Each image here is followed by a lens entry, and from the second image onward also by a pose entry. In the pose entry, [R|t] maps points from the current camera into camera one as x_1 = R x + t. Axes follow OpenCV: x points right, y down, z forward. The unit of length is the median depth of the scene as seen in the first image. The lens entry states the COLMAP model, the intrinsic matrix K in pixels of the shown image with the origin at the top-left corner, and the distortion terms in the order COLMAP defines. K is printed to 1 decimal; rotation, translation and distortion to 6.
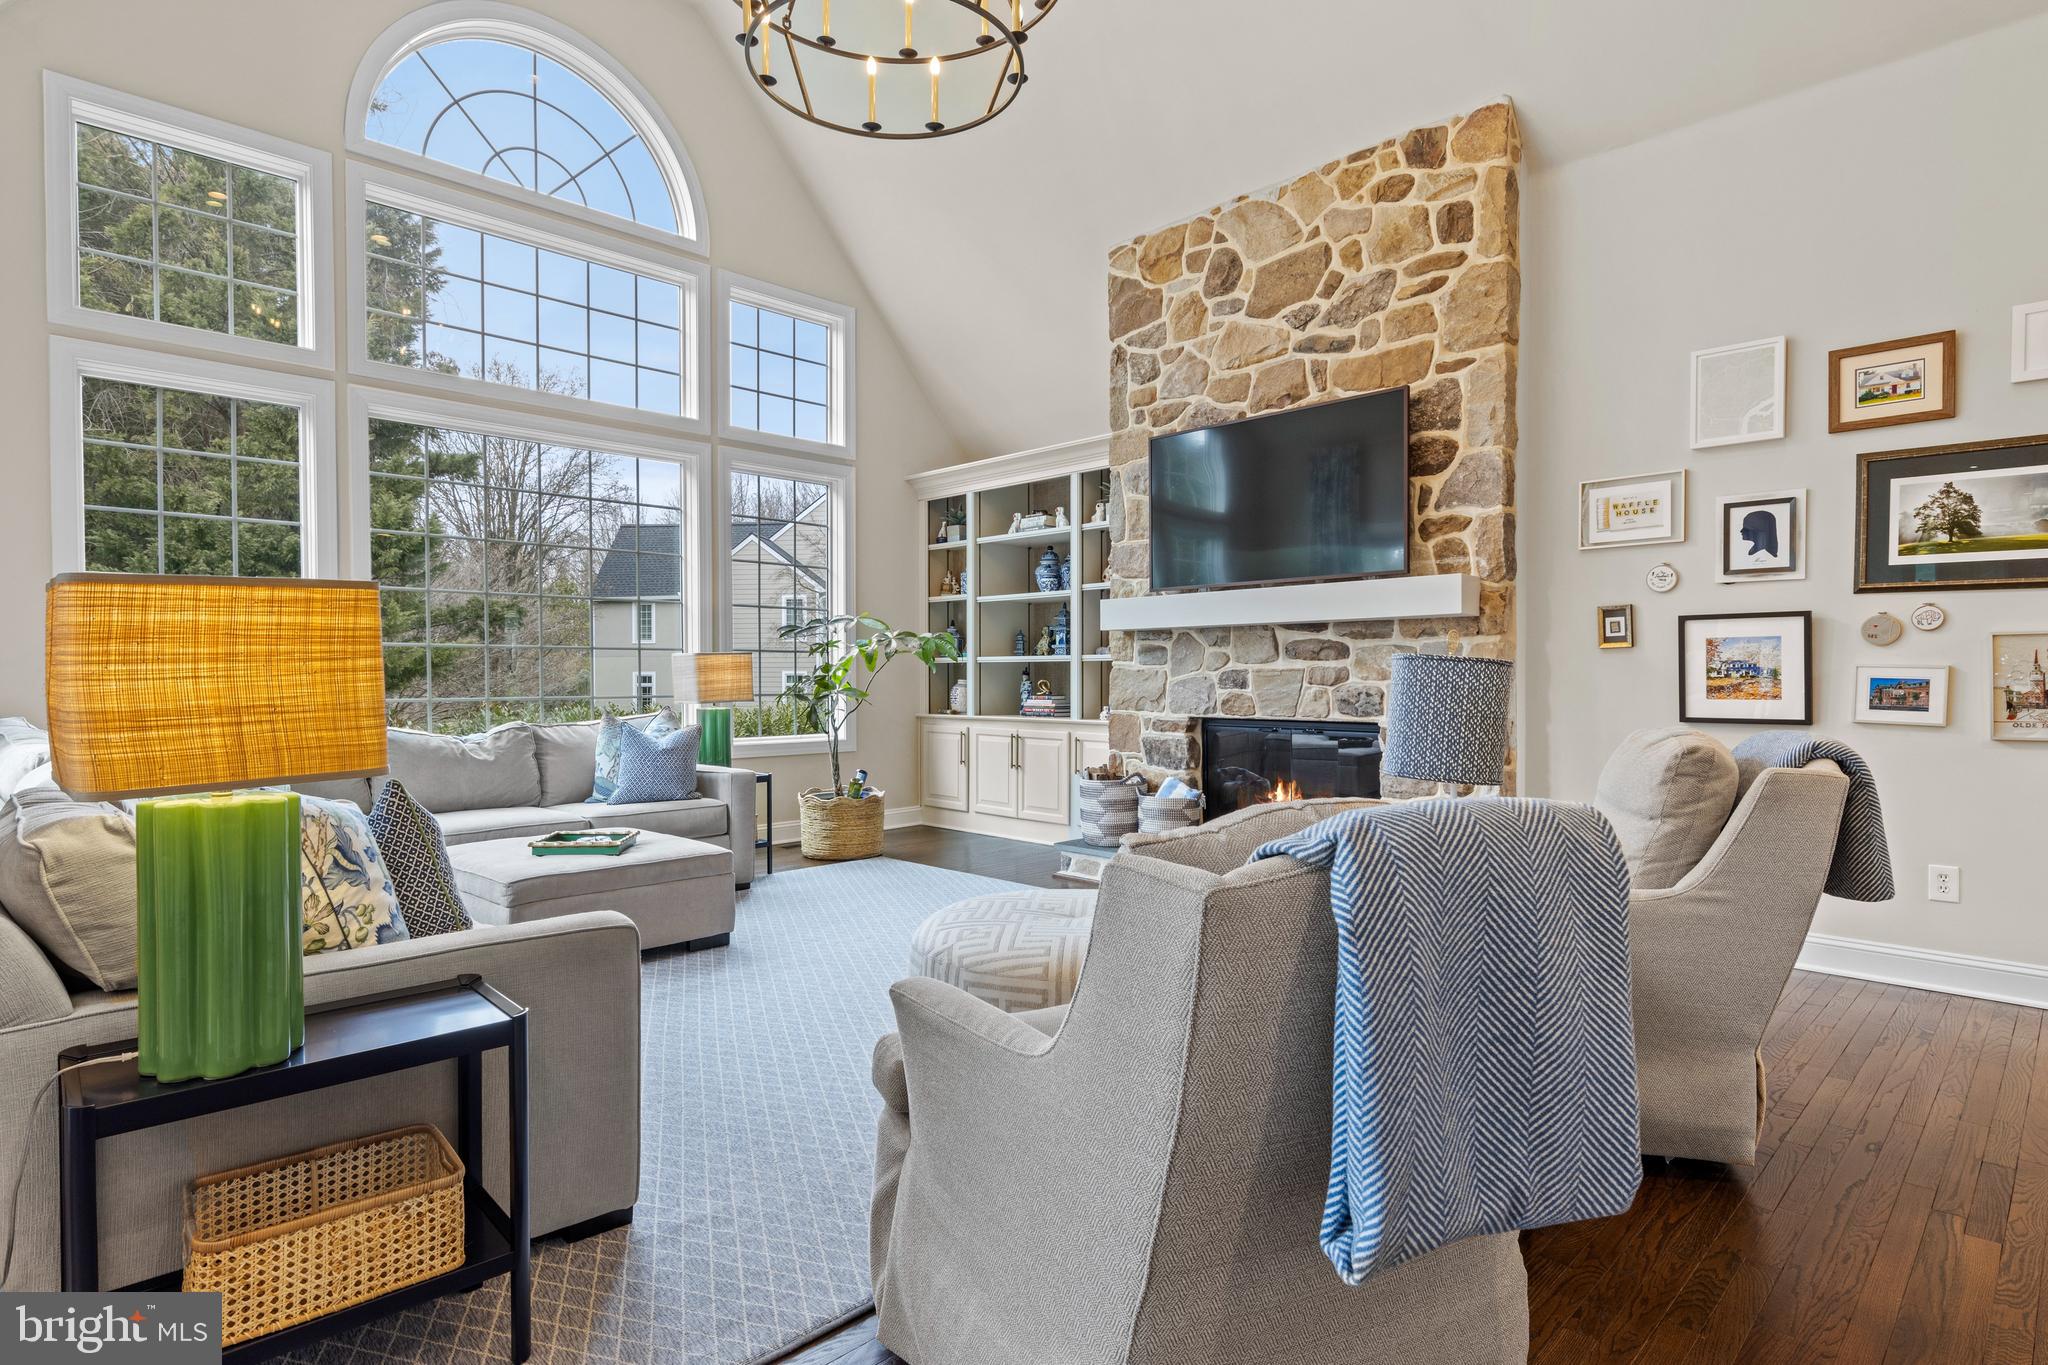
lens RADIAL K [[1098.1, 0, 1001.0], [0, 1098.1, 671.6], [0, 0, 1]] dist [0.028967, -0.013309]
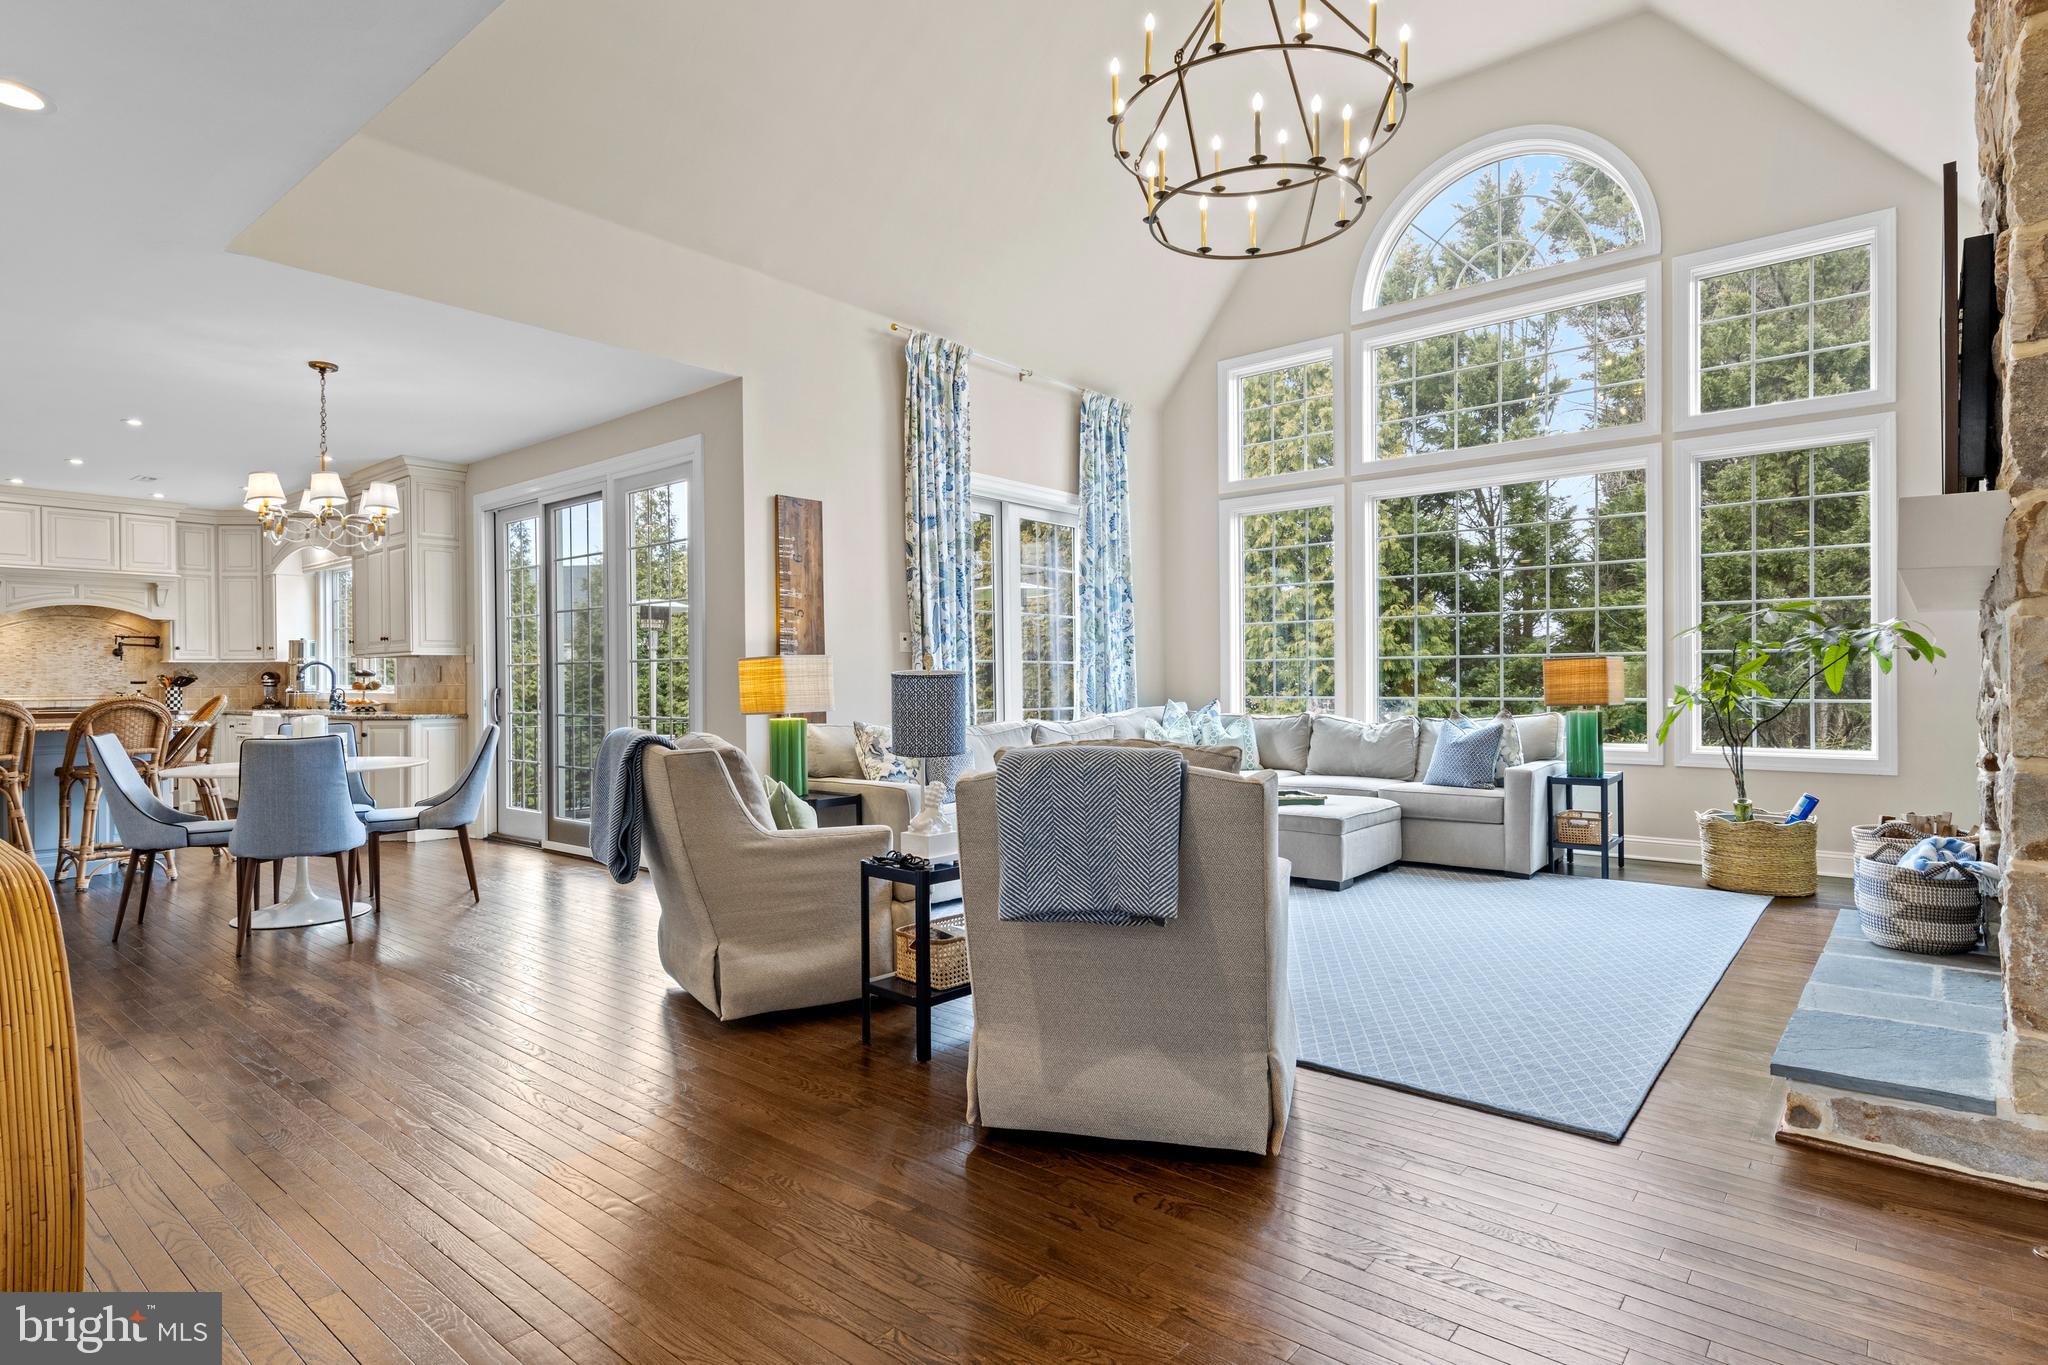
lens RADIAL K [[1050.2, 0, 1018.5], [0, 1050.2, 686.5], [0, 0, 1]] dist [0.017321, -0.006873]
pose [[0.111144, 0.005499, -0.993789, 0.793045], [0.006453, 0.999960, 0.006254, 0.000447], [0.993783, -0.007108, 0.111104, 0.423974]]
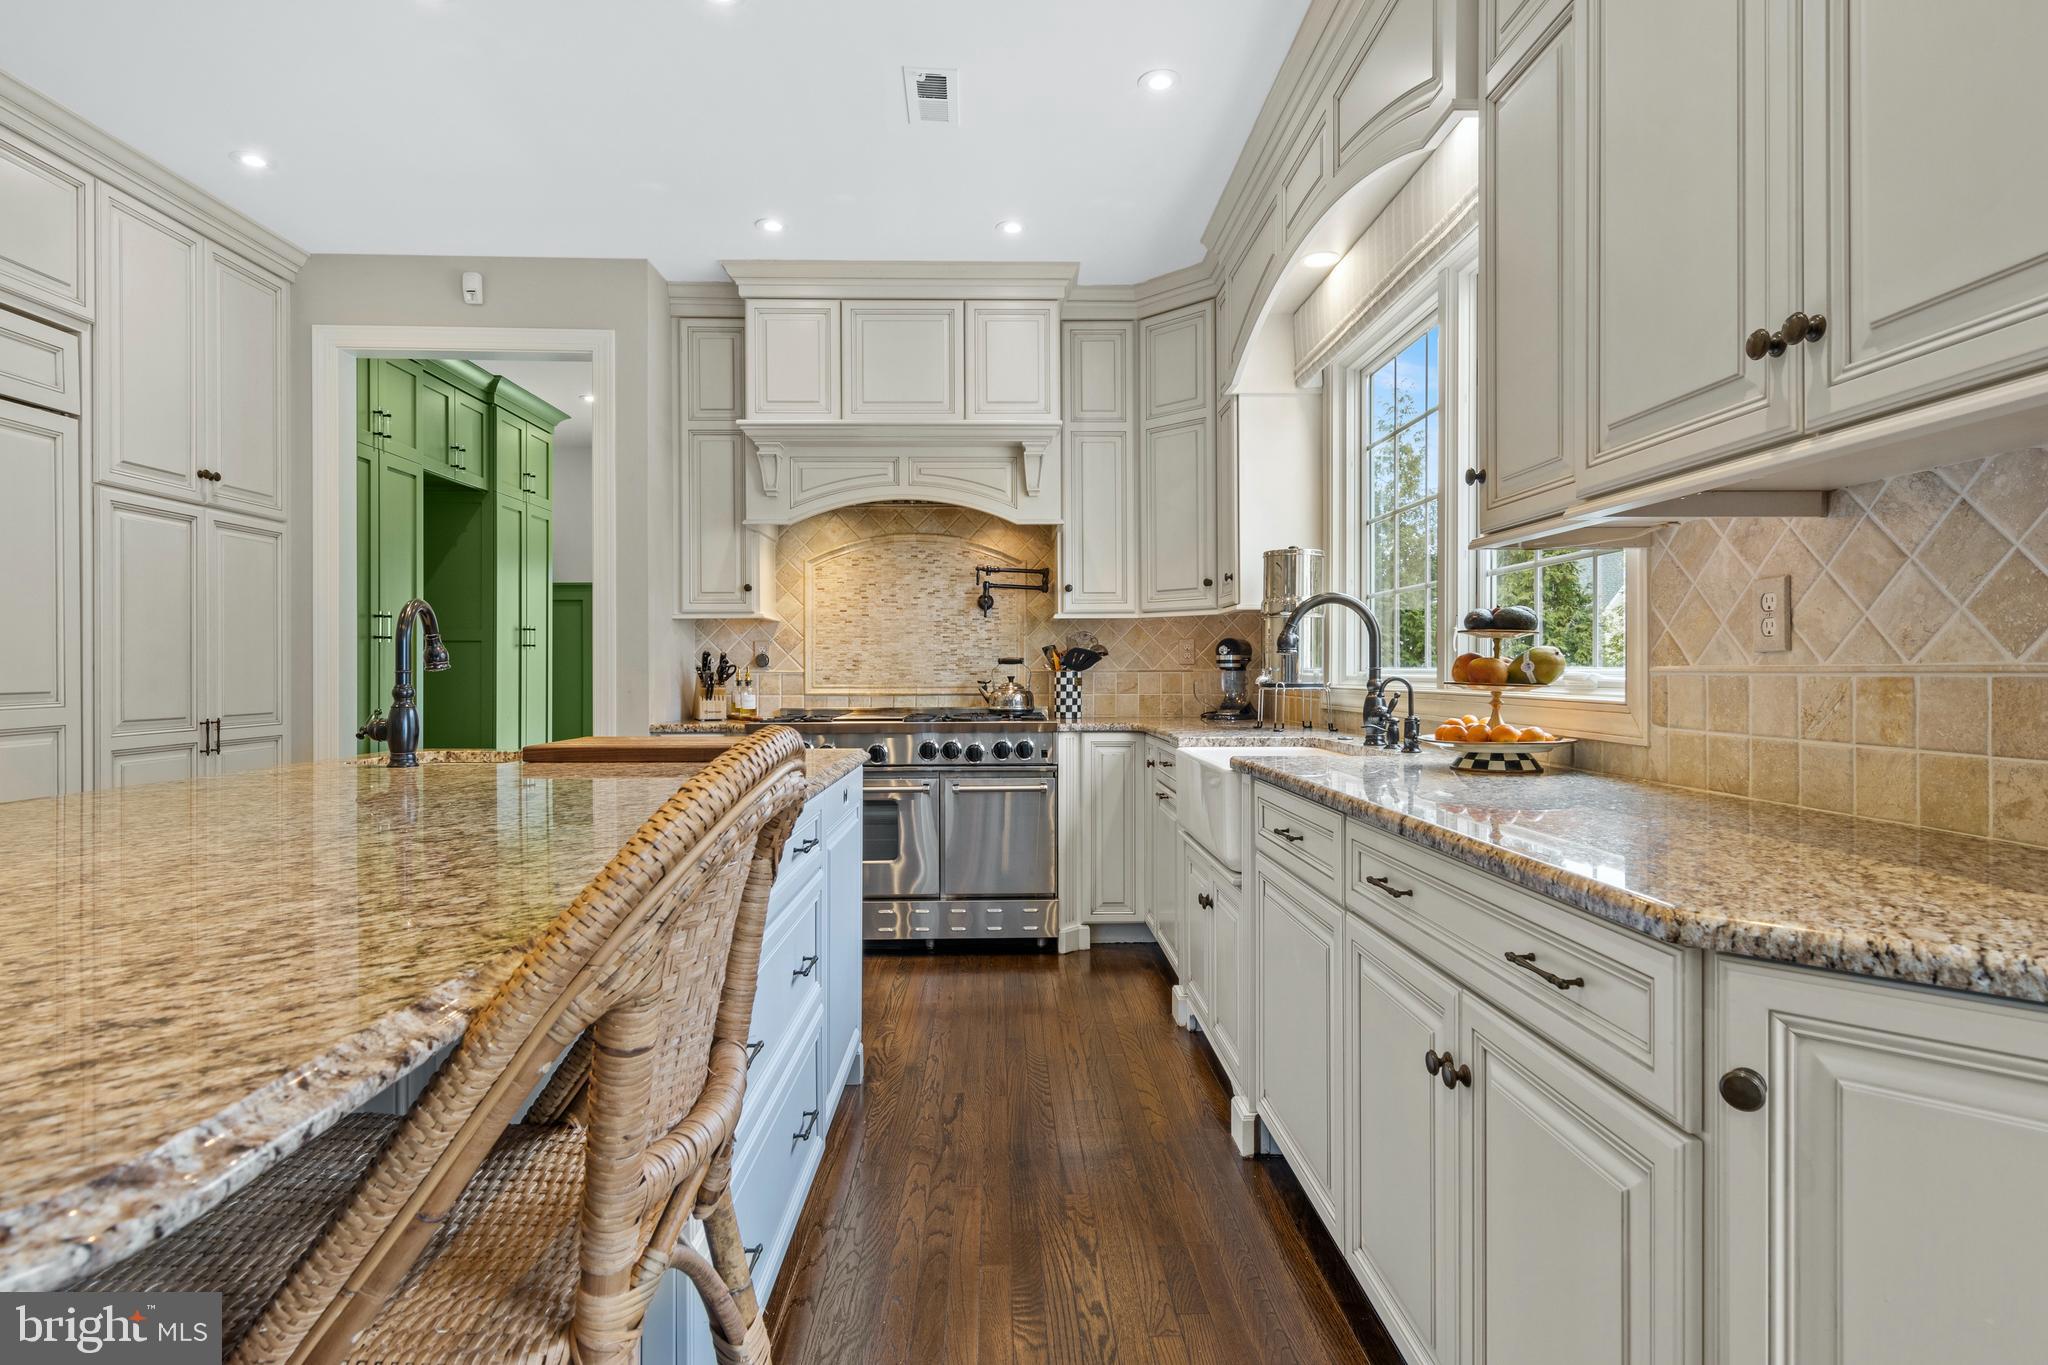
lens RADIAL K [[1050.2, 0, 1023.9], [0, 1050.2, 670.6], [0, 0, 1]] dist [0.017321, -0.006873]
pose [[-0.669949, 0.003123, -0.742400, -0.514989], [0.004144, 0.999991, 0.000467, 0.002666], [0.742395, -0.002764, -0.669957, -0.264116]]
